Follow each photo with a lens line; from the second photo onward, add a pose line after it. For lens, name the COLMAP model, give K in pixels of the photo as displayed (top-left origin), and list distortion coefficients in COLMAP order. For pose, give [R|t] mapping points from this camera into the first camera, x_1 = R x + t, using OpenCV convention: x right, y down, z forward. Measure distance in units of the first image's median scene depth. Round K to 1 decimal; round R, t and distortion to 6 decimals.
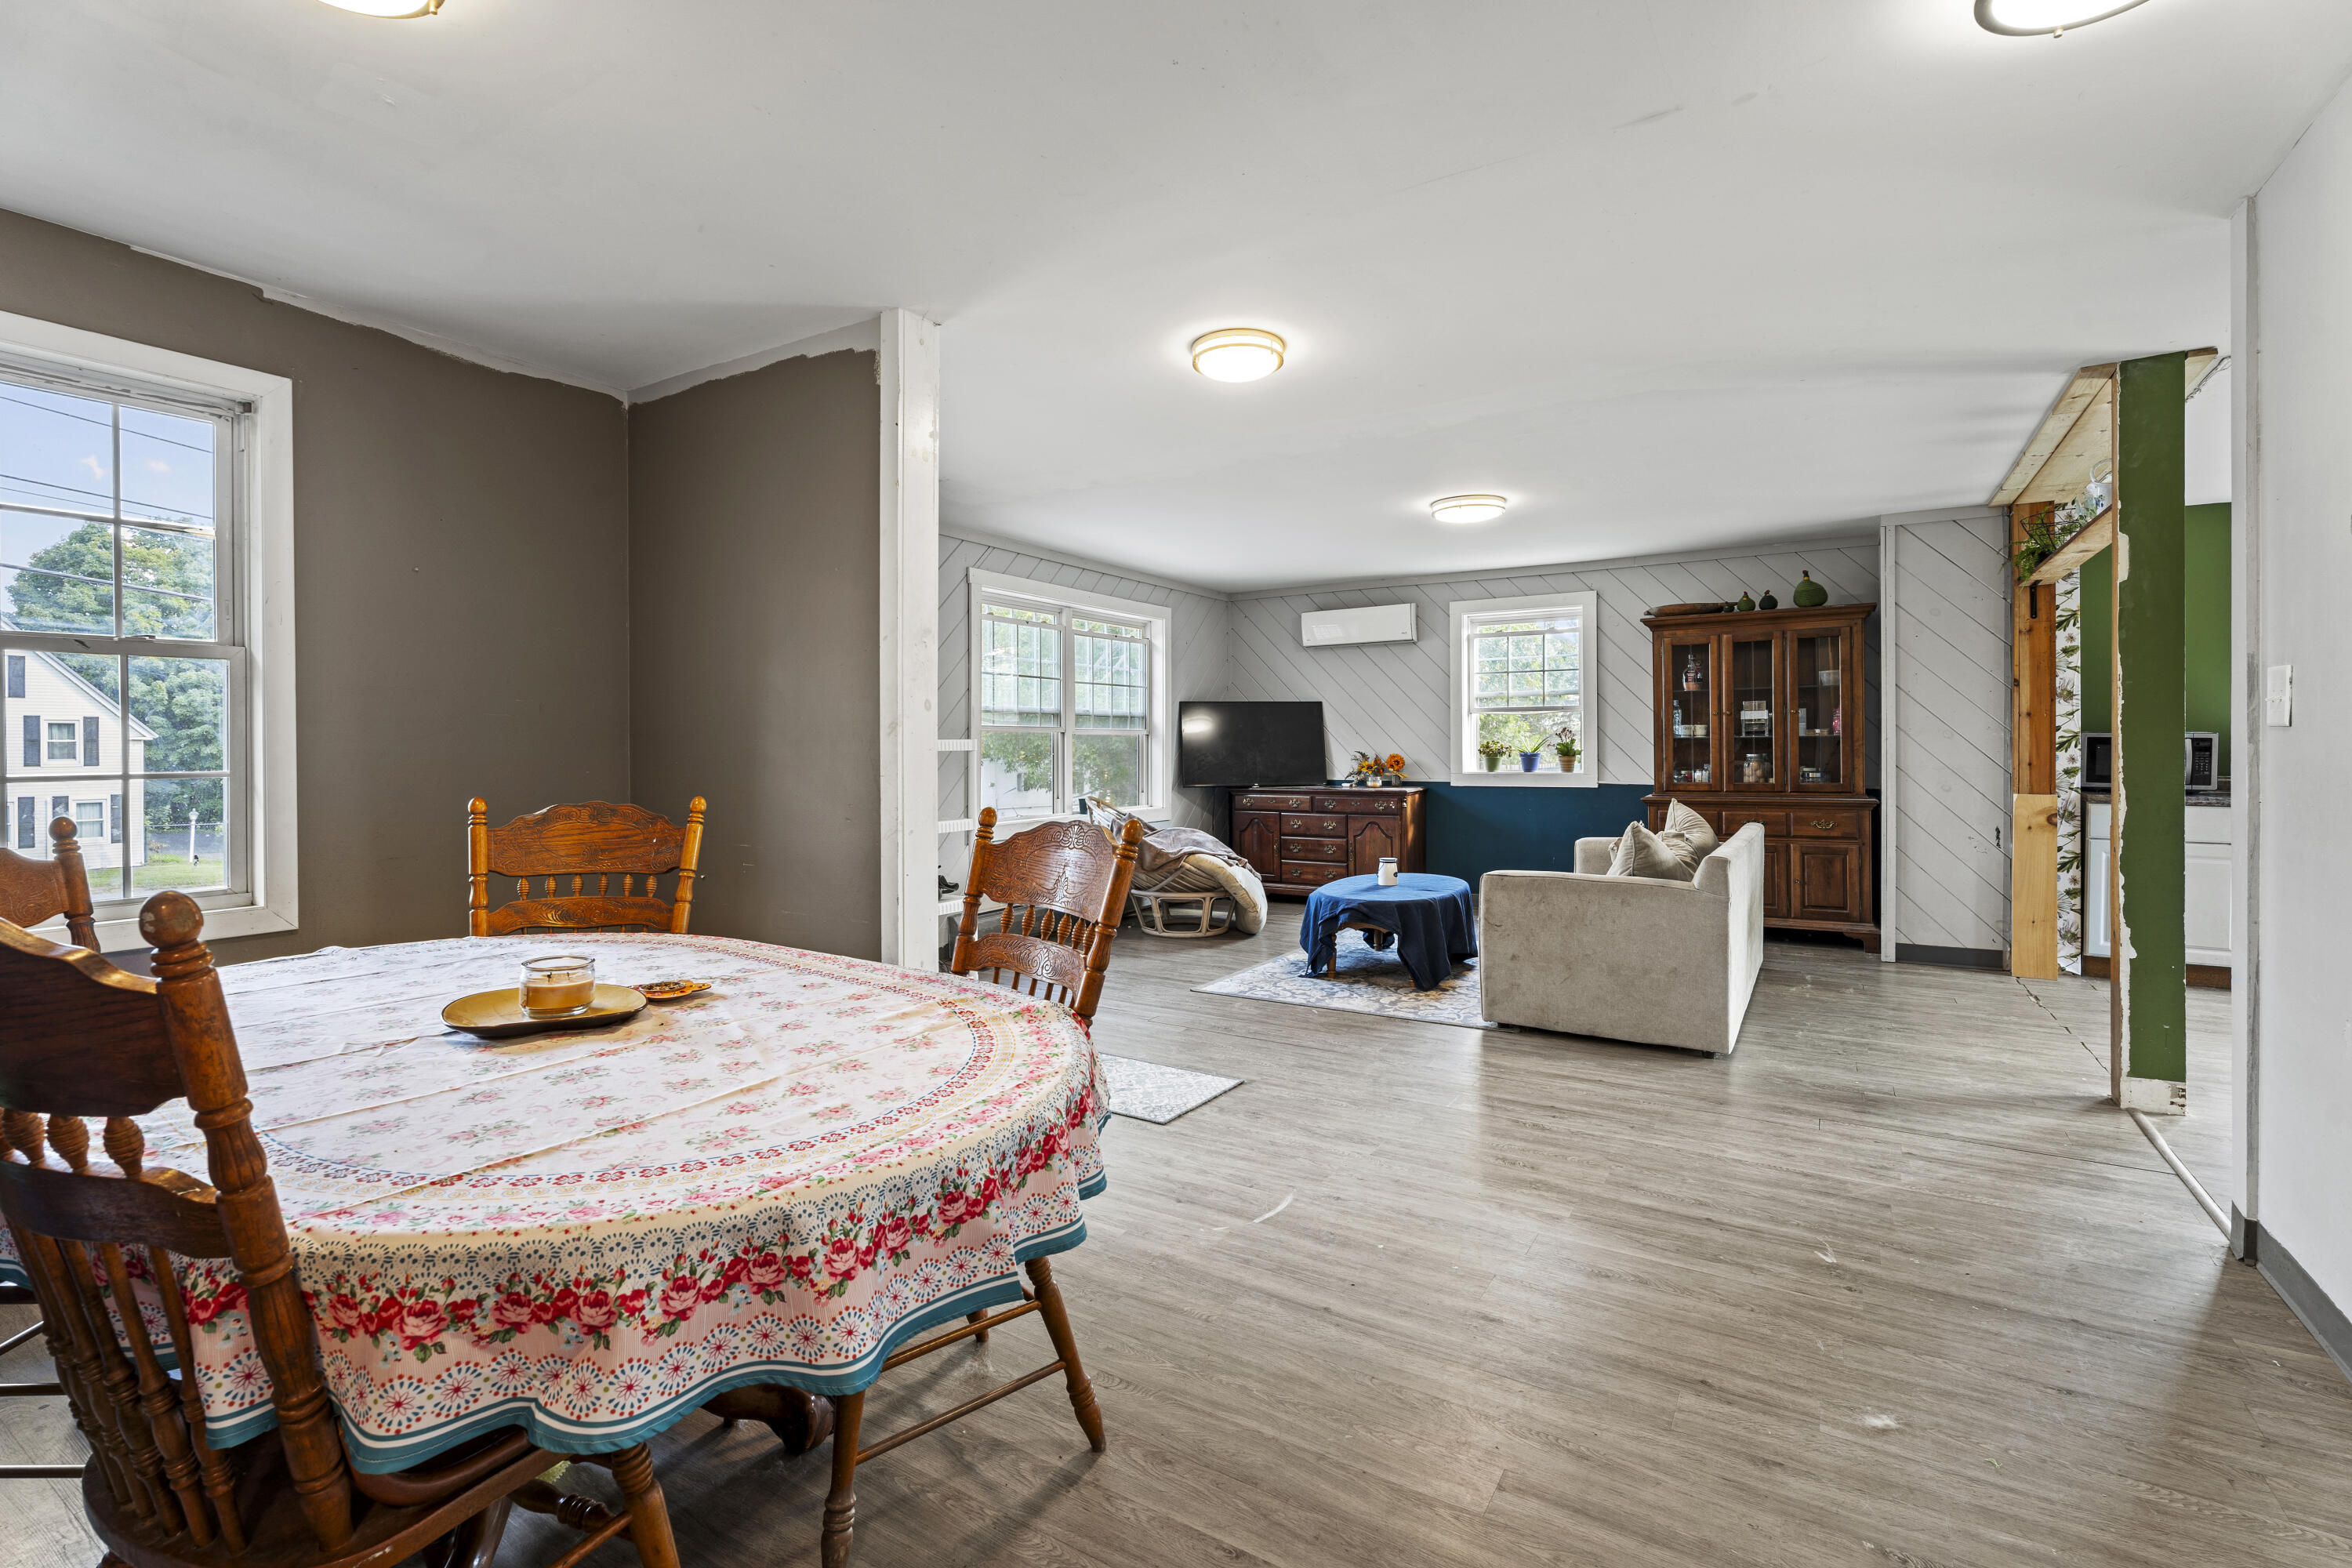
lens RADIAL K [[1068.4, 0, 1164.9], [0, 1068.4, 759.2], [0, 0, 1]] dist [0.002561, 0.000148]
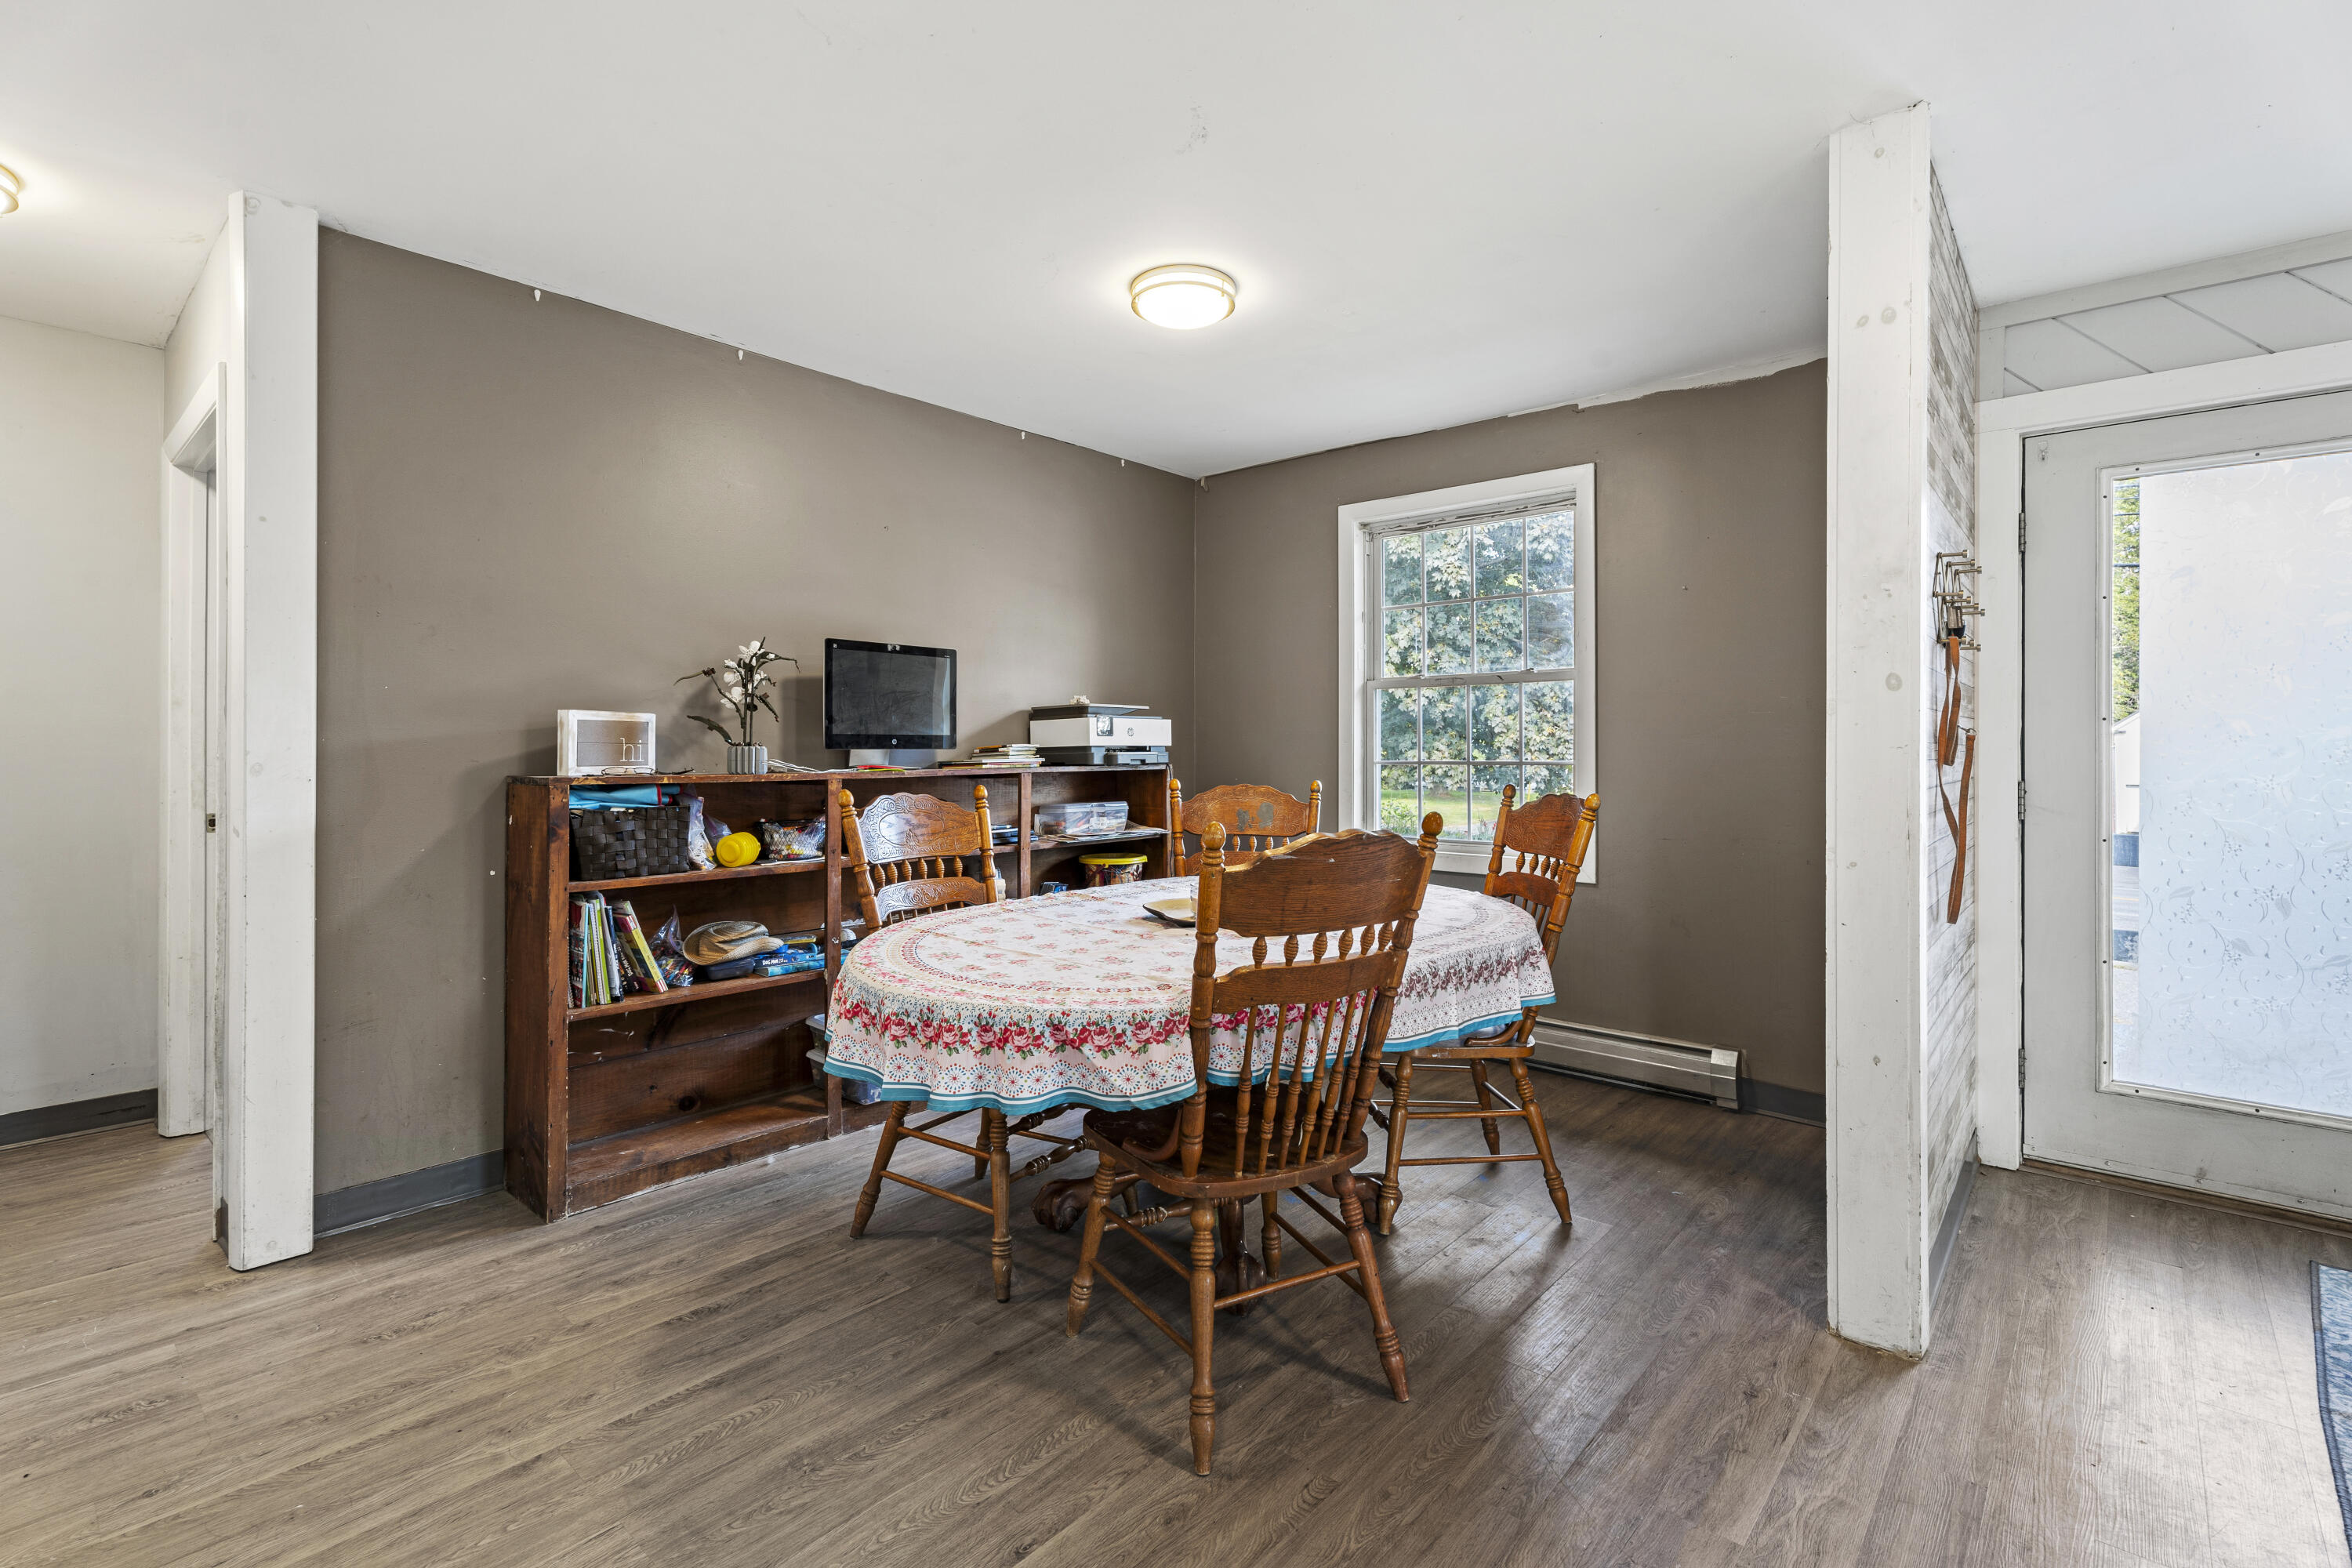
lens RADIAL K [[1075.0, 0, 1166.4], [0, 1075.0, 741.5], [0, 0, 1]] dist [0.003692, 0.000720]
pose [[-0.171408, -0.000698, -0.985200, 0.258863], [-0.012113, 0.999926, 0.001399, -0.003764], [0.985126, 0.012174, -0.171404, 0.324660]]
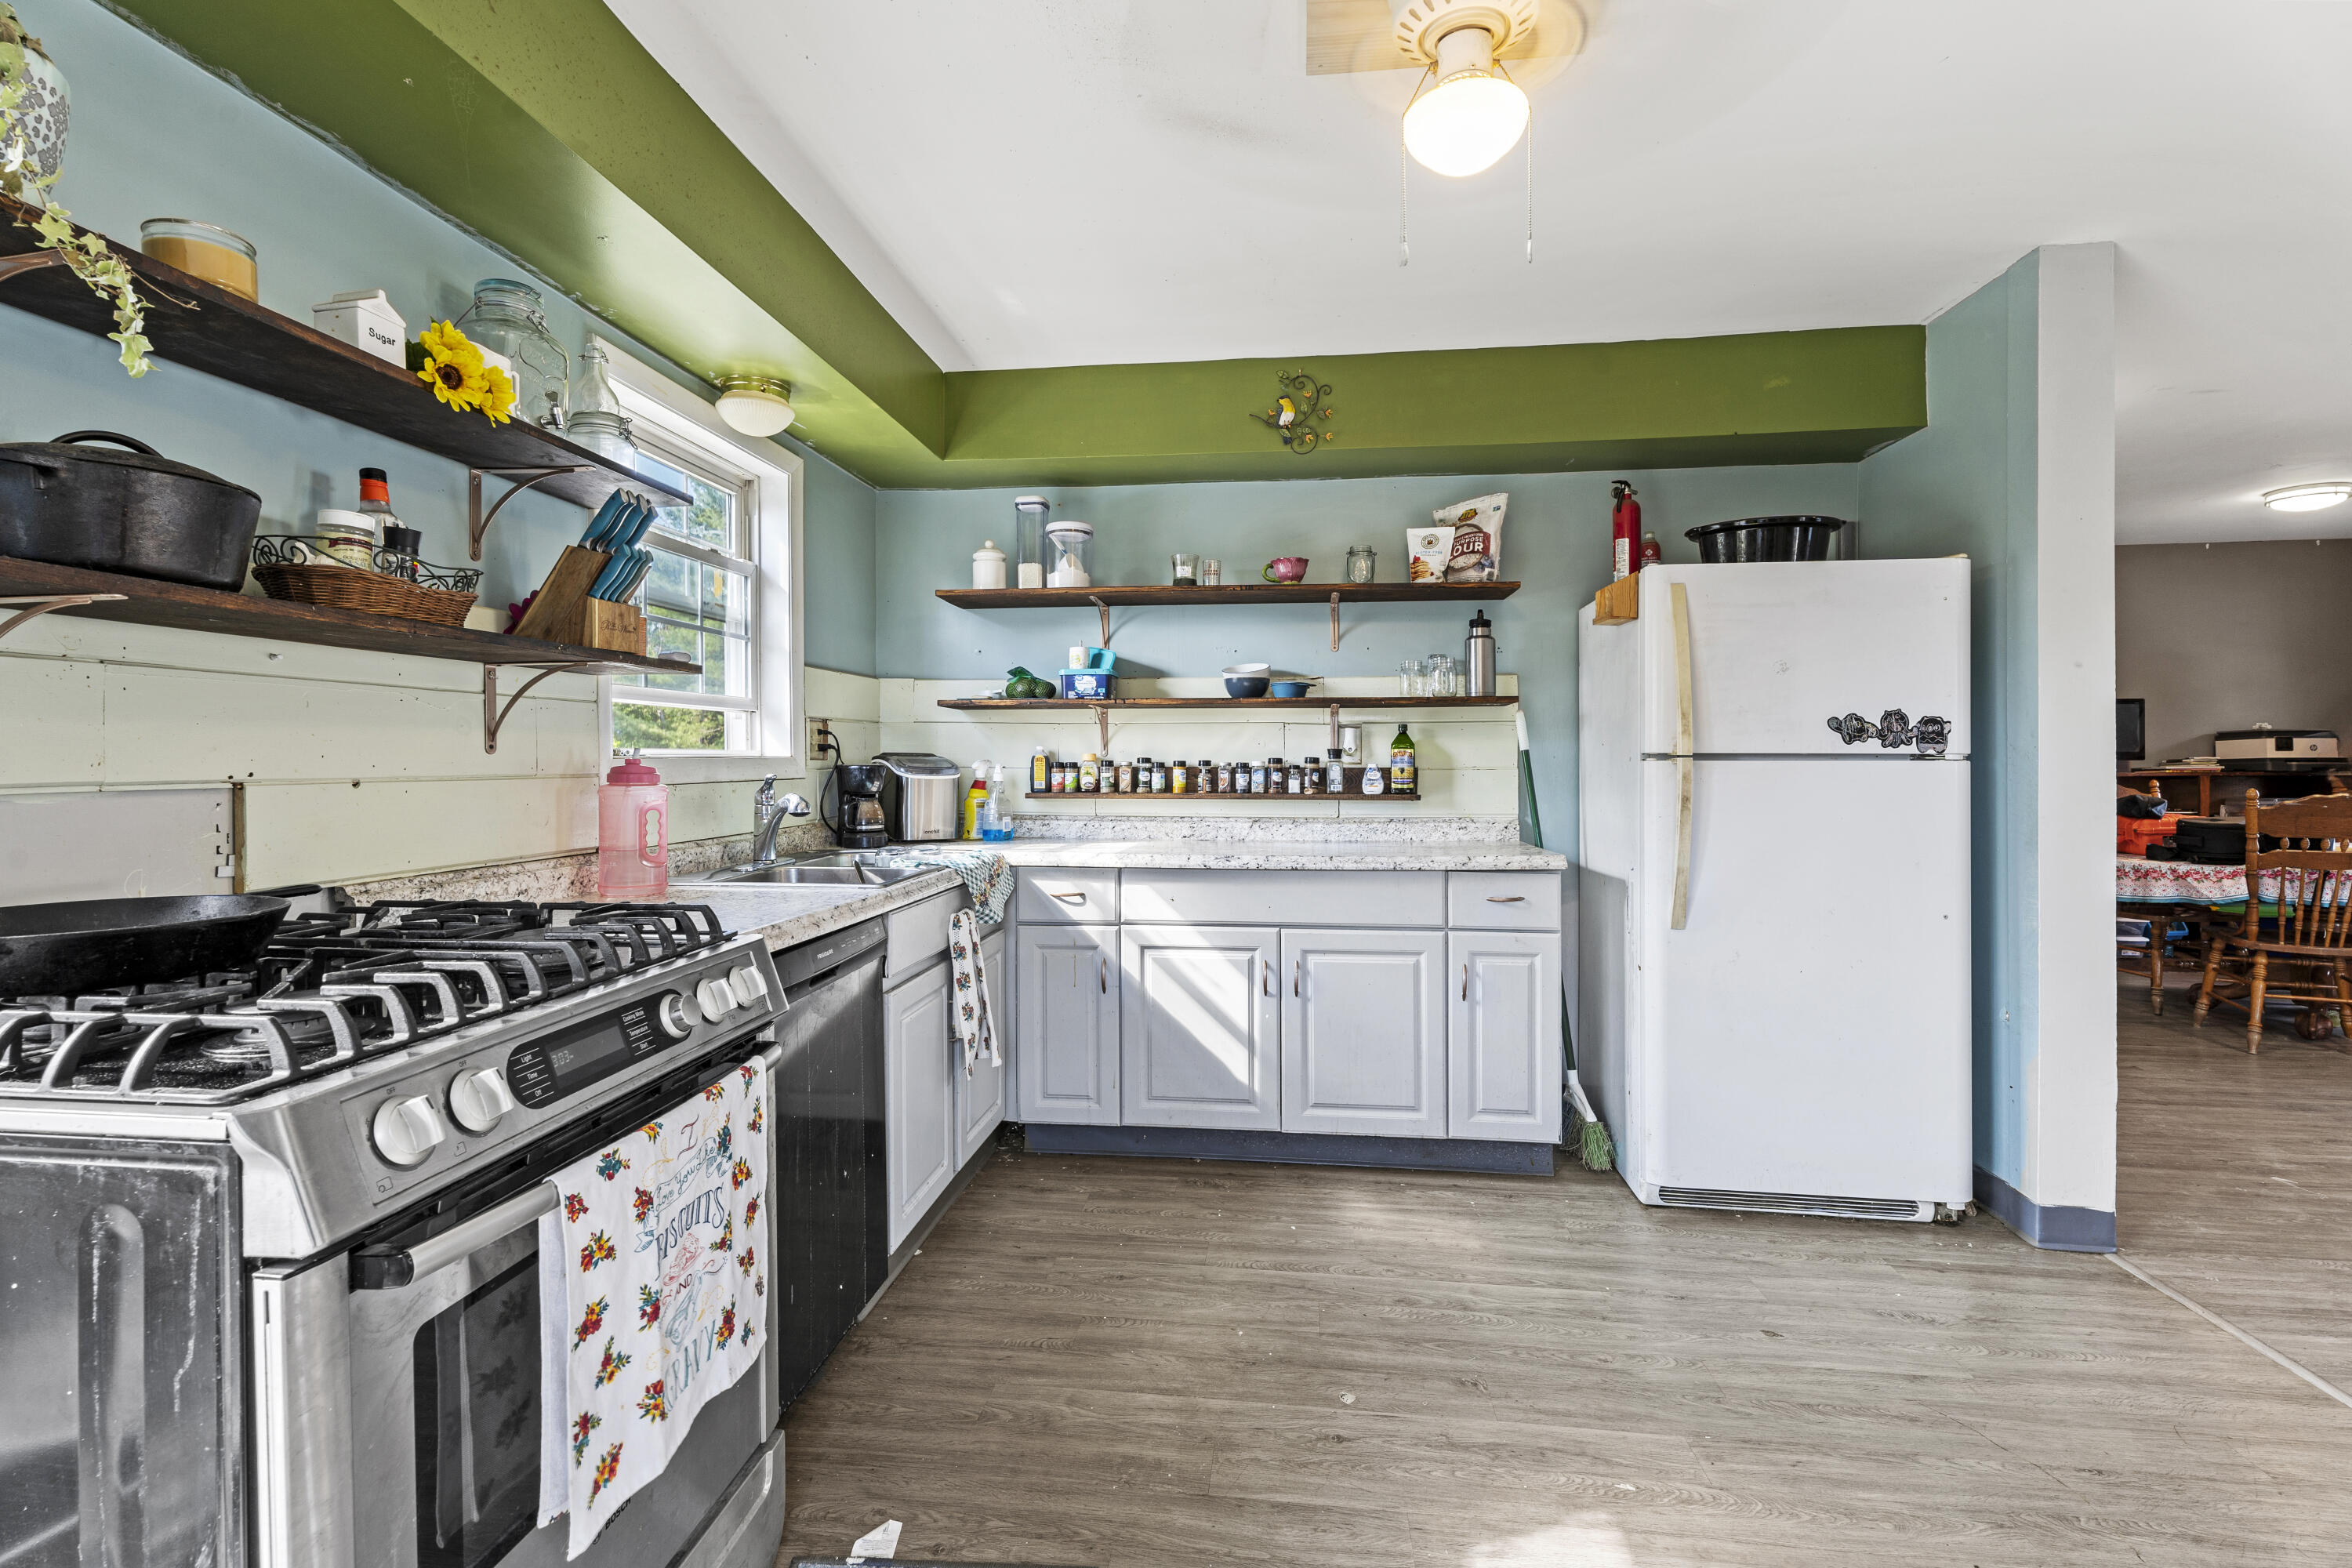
lens RADIAL K [[1068.4, 0, 1164.9], [0, 1068.4, 759.2], [0, 0, 1]] dist [0.002561, 0.000148]
pose [[-0.909744, 0.006304, -0.415121, 0.889913], [0.001738, 0.999934, 0.011376, -0.010787], [0.415165, 0.009628, -0.909695, 0.617614]]
